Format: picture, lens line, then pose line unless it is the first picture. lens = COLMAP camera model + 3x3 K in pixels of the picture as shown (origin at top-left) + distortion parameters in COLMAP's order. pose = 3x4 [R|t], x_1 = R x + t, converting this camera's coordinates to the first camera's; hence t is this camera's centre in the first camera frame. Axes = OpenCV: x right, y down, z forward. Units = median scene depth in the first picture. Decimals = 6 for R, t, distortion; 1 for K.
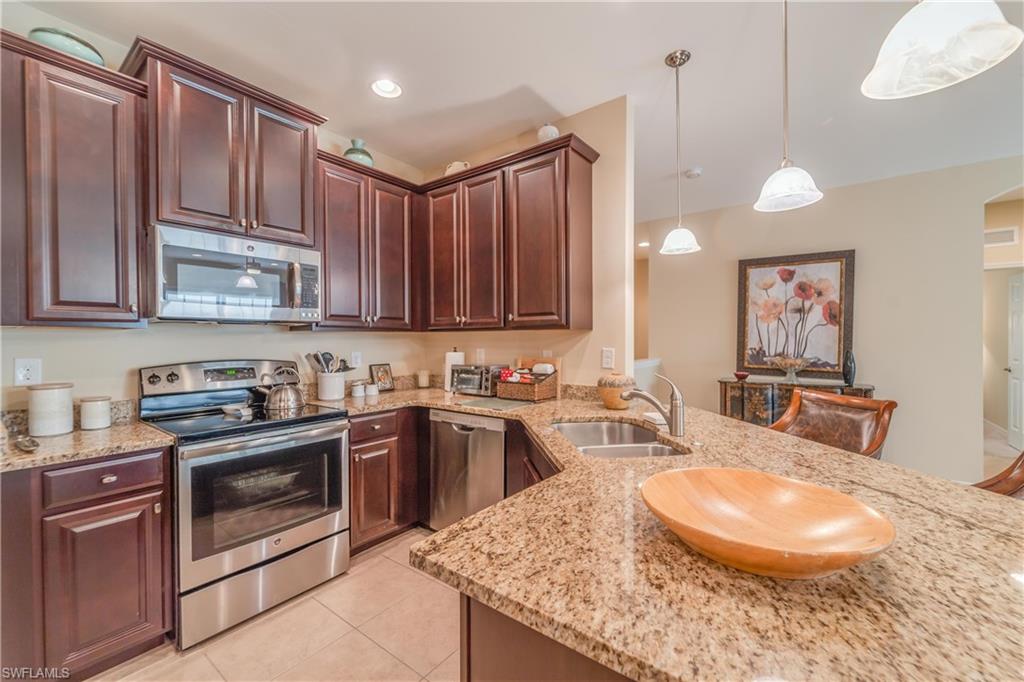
lens RADIAL K [[418.8, 0, 512.9], [0, 418.8, 342.2], [0, 0, 1]] dist [-0.000709, -0.000279]
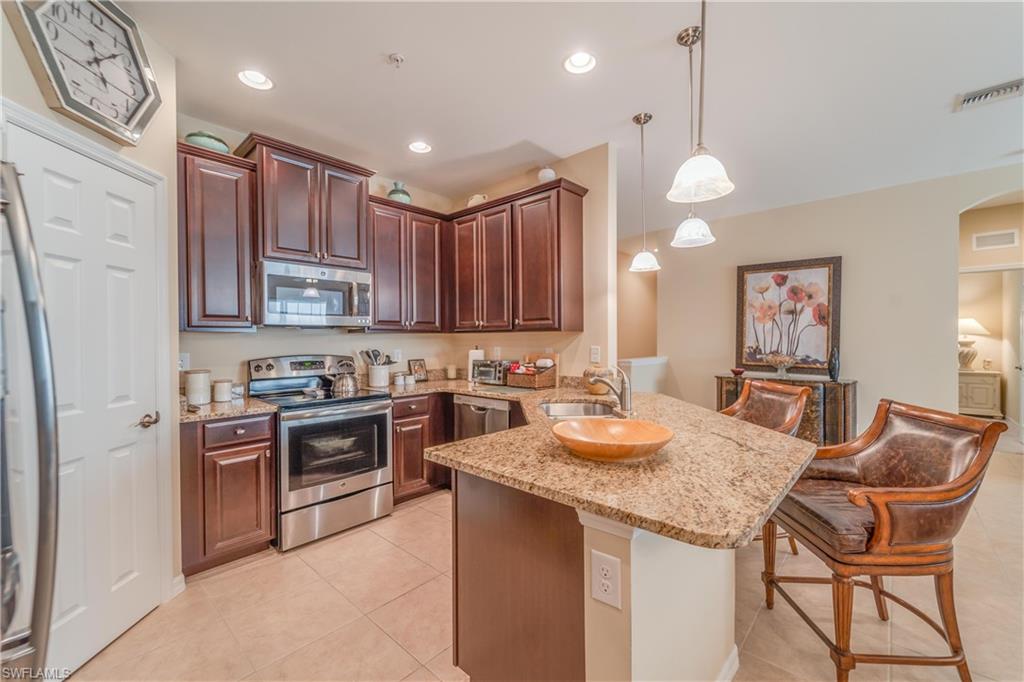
lens RADIAL K [[418.8, 0, 511.5], [0, 418.8, 341.3], [0, 0, 1]] dist [-0.000709, -0.000279]
pose [[0.995552, -0.001225, -0.094207, 0.104571], [0.001152, 0.999999, -0.000830, 0.000149], [0.094207, 0.000718, 0.995552, -0.272716]]
